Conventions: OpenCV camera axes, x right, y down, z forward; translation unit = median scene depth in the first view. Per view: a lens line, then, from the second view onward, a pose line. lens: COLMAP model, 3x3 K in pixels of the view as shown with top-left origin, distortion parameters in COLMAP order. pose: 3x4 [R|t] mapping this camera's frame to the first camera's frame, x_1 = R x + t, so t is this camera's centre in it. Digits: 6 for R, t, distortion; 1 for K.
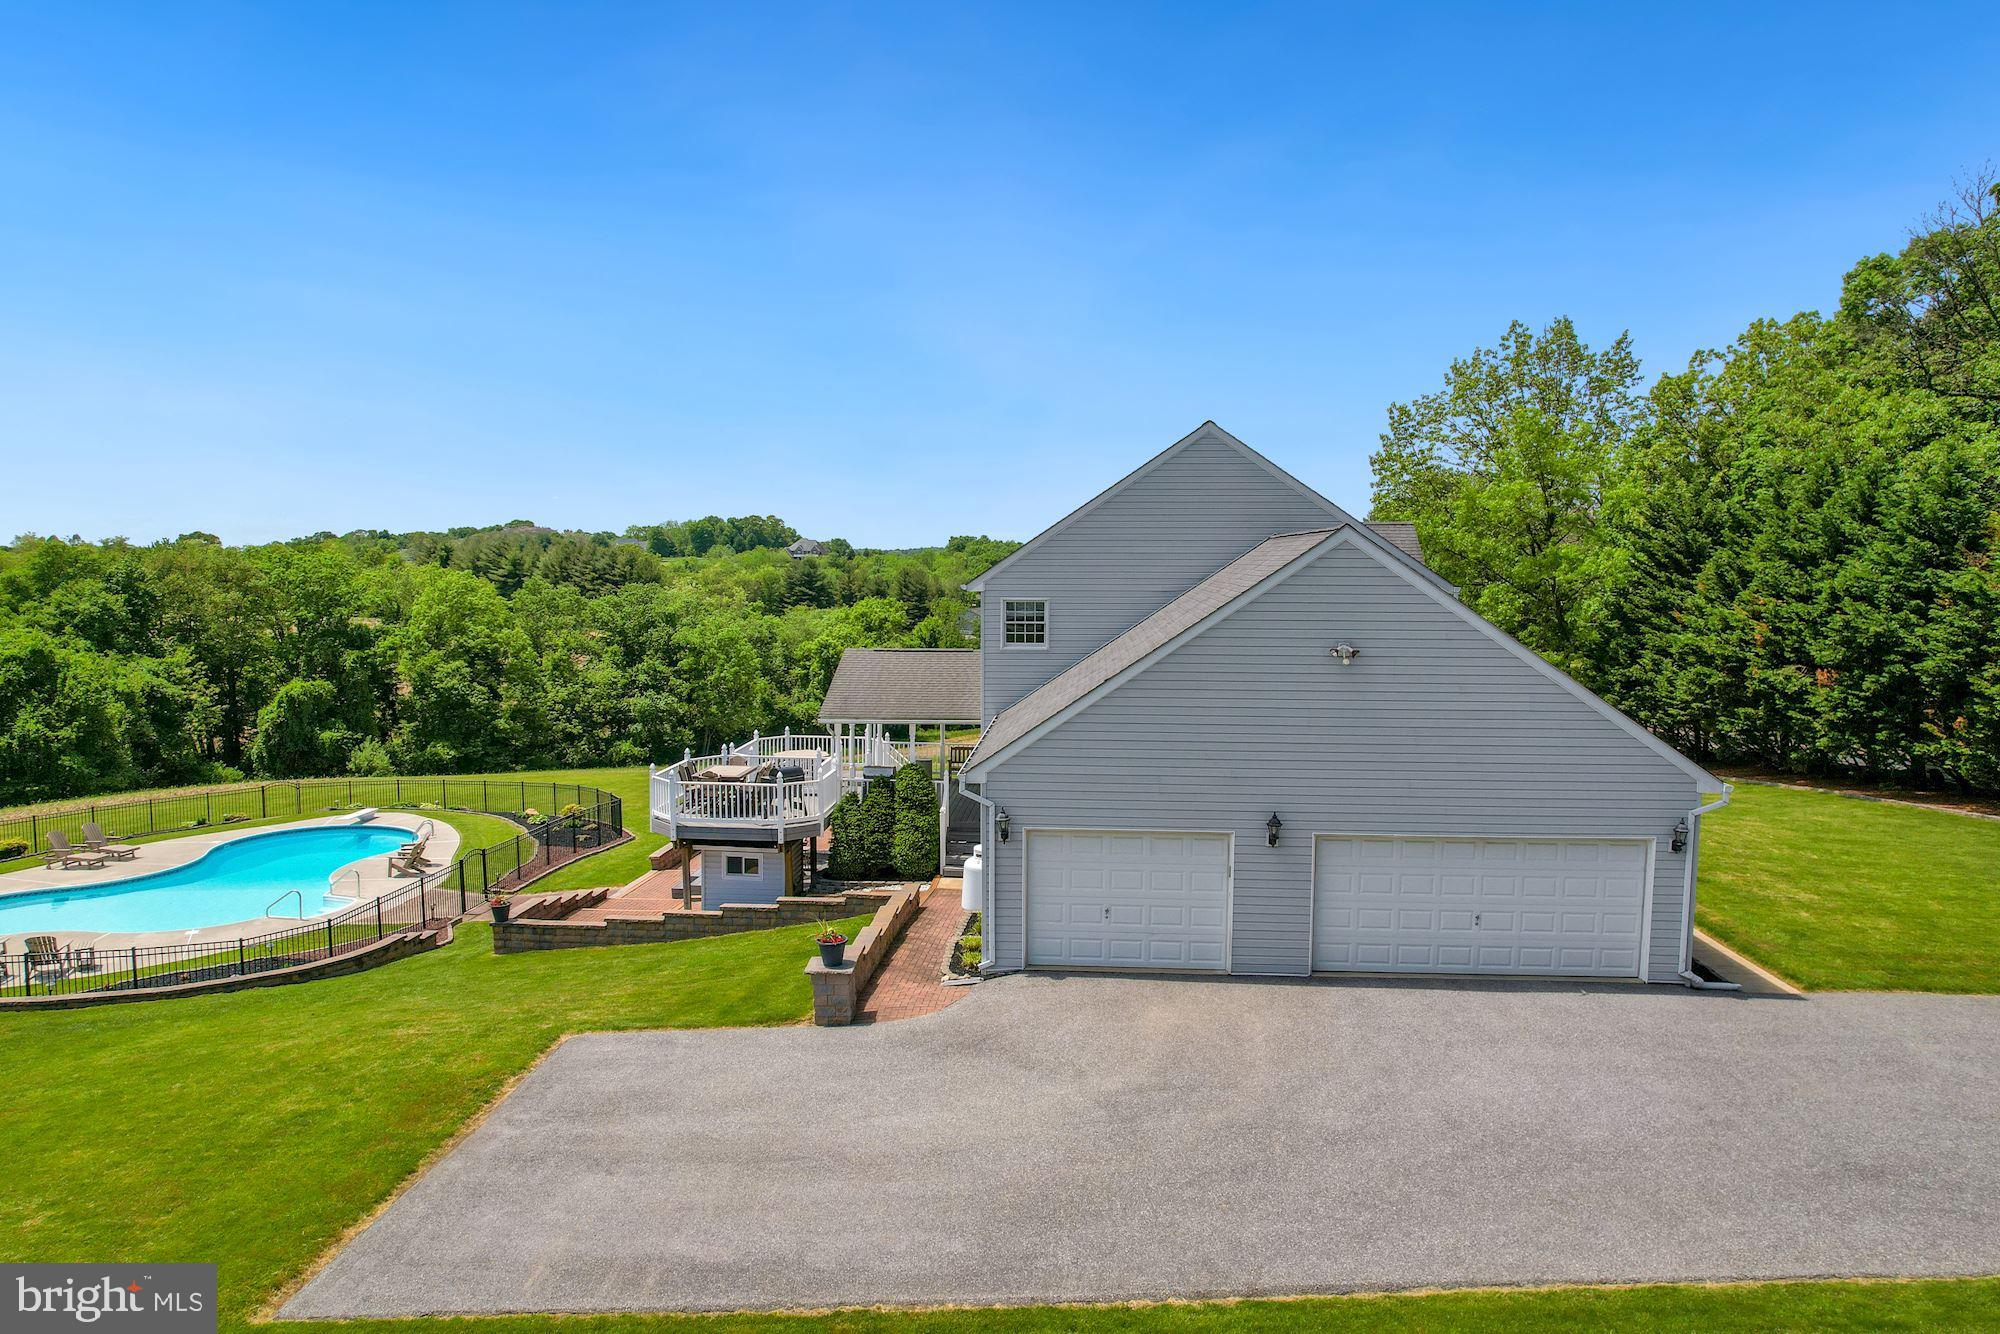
lens RADIAL K [[1283.9, 0, 1000.0], [0, 1283.9, 667.0], [0, 0, 1]] dist [-0.078057, 0.073117]
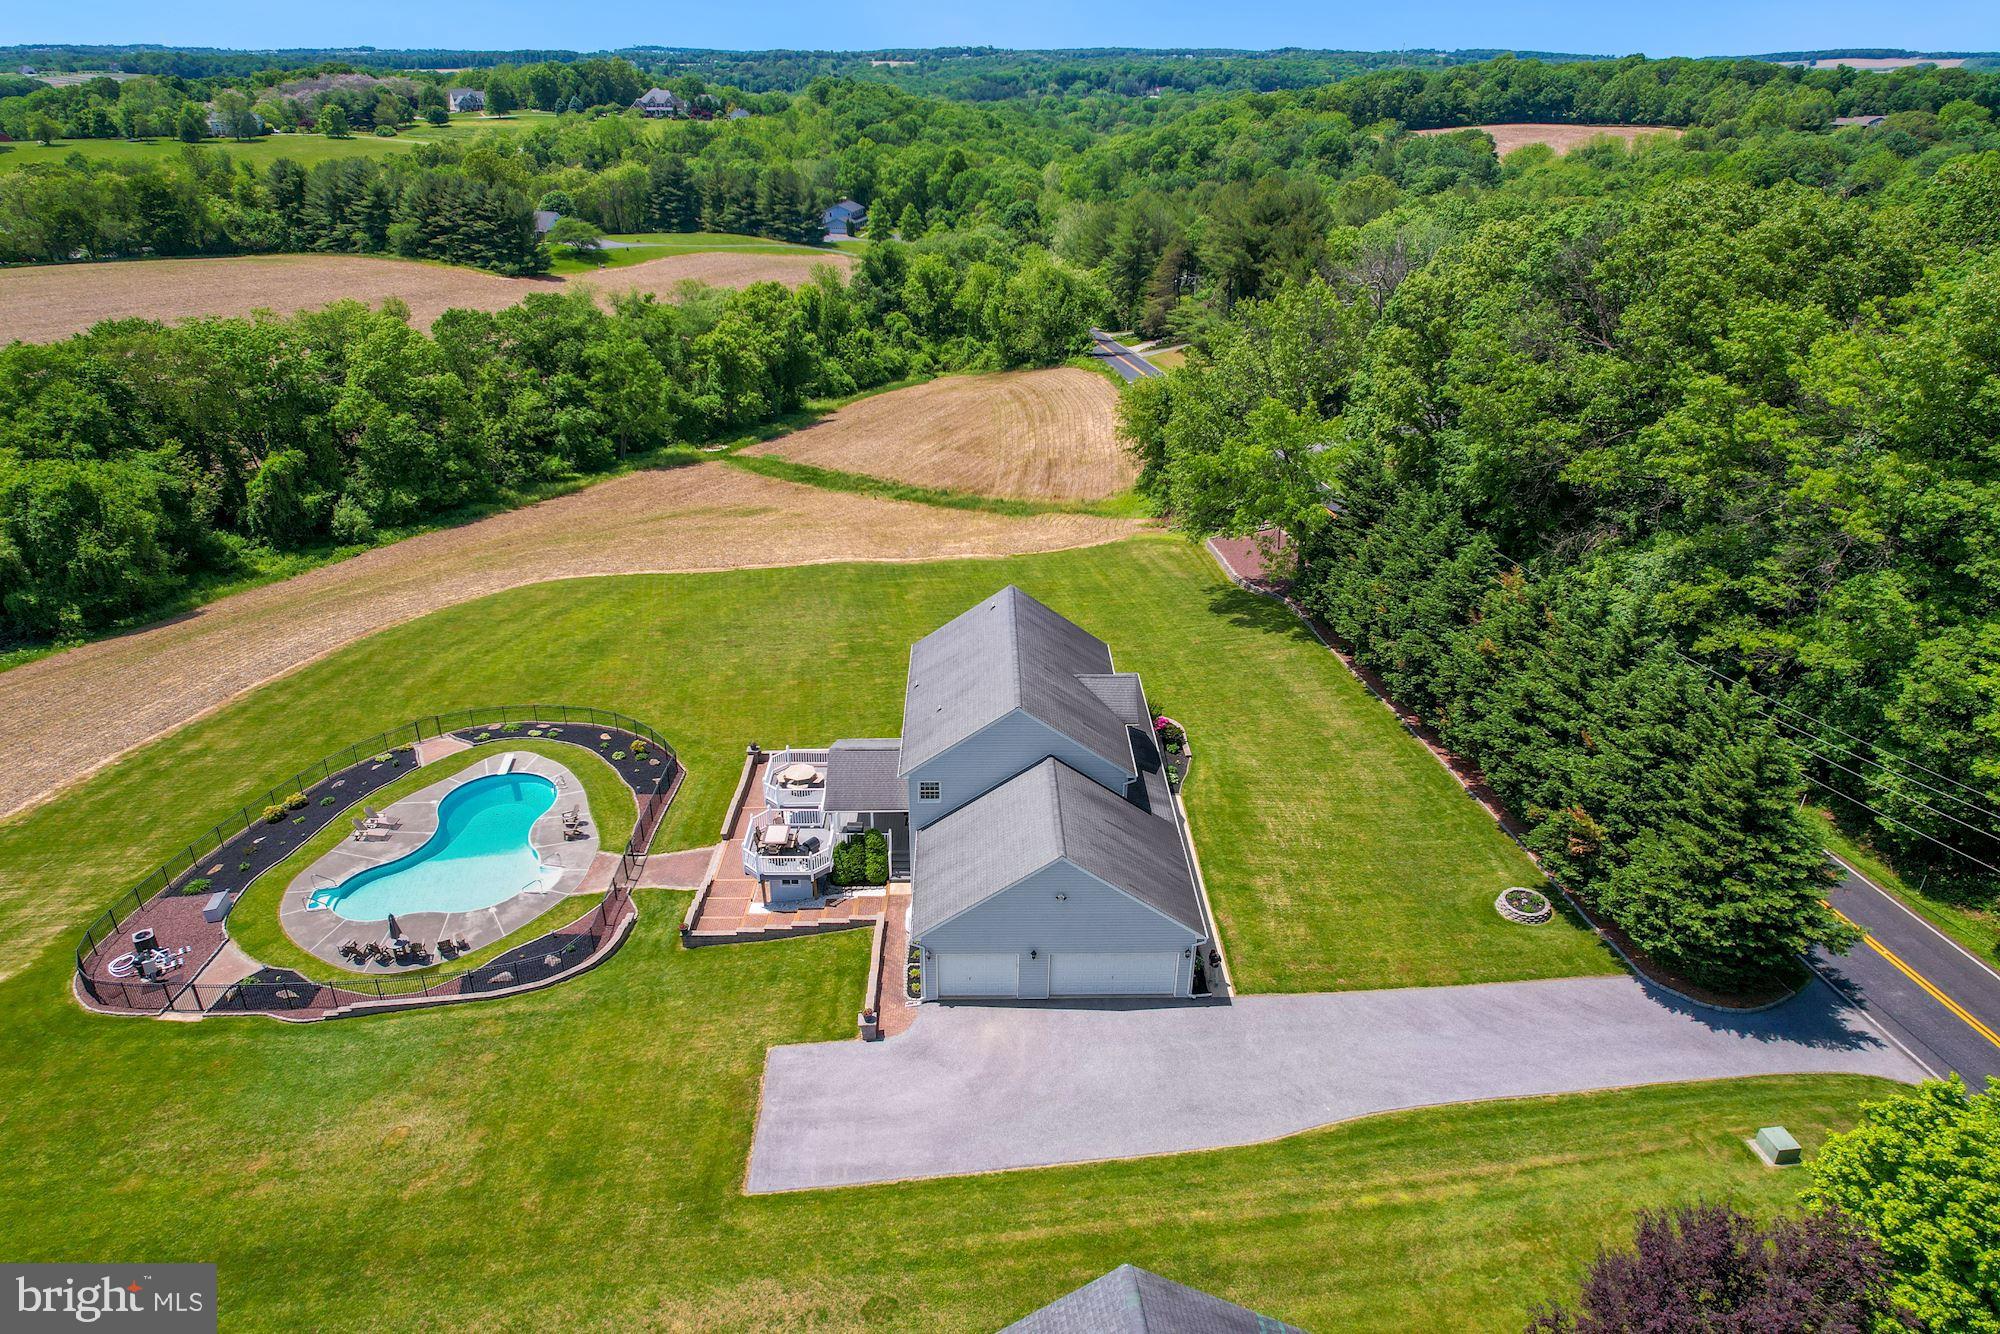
lens RADIAL K [[1280.3, 0, 996.6], [0, 1280.3, 652.2], [0, 0, 1]] dist [-0.085275, 0.091193]
pose [[0.995324, -0.036993, 0.089224, -0.011697], [0.003377, 0.936514, 0.350615, -0.235904], [-0.096530, -0.348675, 0.932260, -0.206263]]
